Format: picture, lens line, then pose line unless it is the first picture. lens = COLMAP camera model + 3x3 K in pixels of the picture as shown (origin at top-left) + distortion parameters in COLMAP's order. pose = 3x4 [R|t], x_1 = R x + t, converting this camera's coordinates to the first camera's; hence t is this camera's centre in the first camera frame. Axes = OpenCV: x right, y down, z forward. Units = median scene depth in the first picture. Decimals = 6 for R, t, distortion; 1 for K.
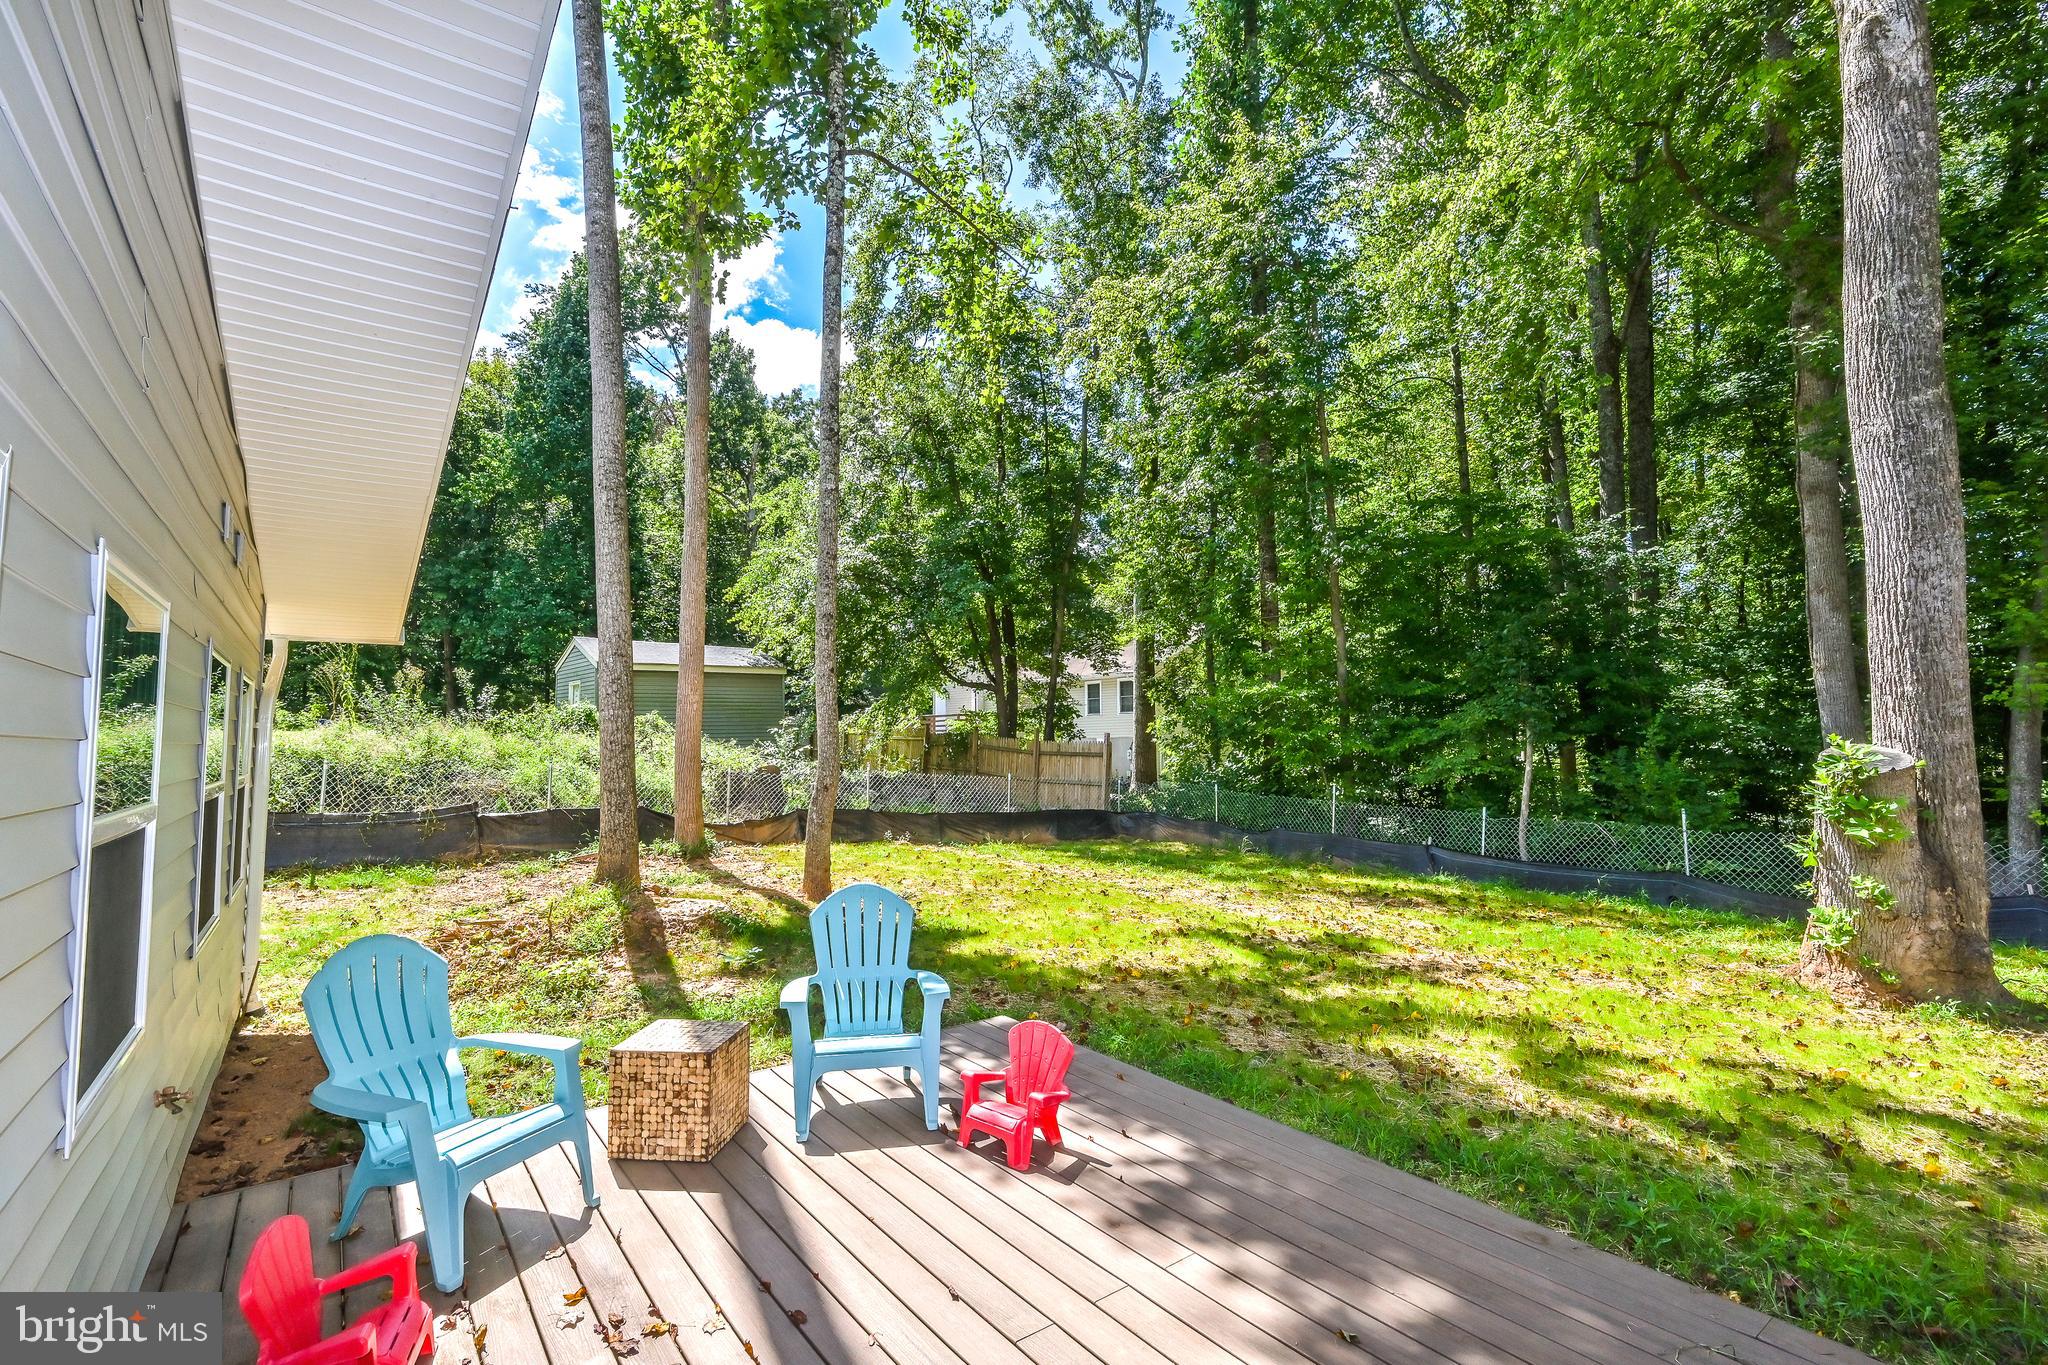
lens RADIAL K [[935.4, 0, 1024.7], [0, 935.4, 692.5], [0, 0, 1]] dist [0.000520, -0.000393]
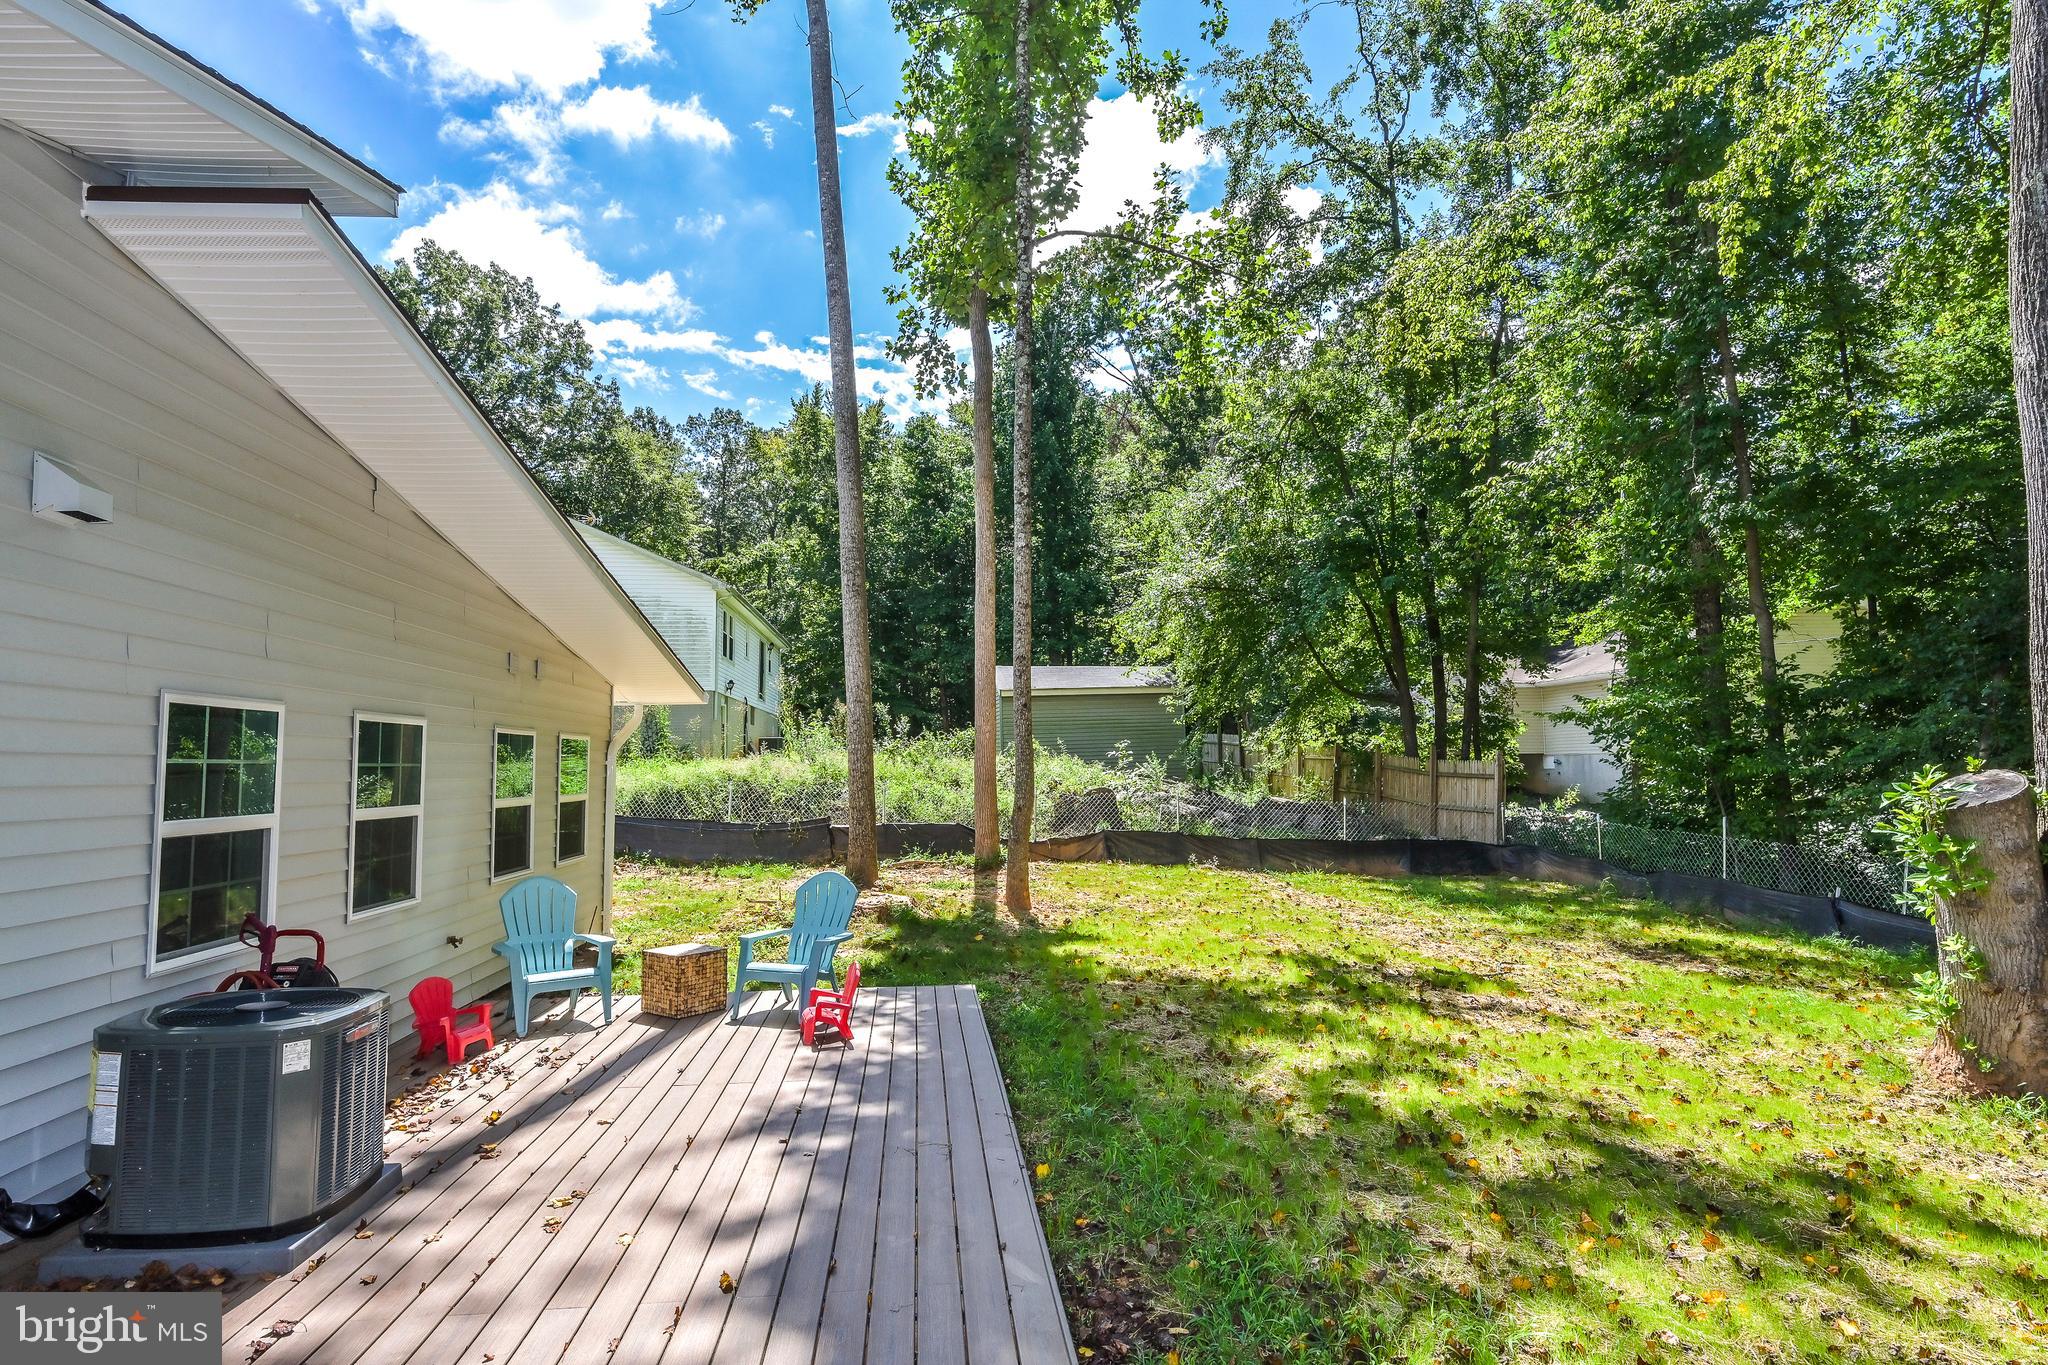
lens RADIAL K [[1121.8, 0, 1017.2], [0, 1121.8, 674.9], [0, 0, 1]] dist [0.007398, 0.001442]
pose [[0.848171, -0.048414, -0.527505, 0.333312], [0.037598, 0.998805, -0.031216, -0.011773], [0.528386, 0.006643, 0.848978, -0.111140]]
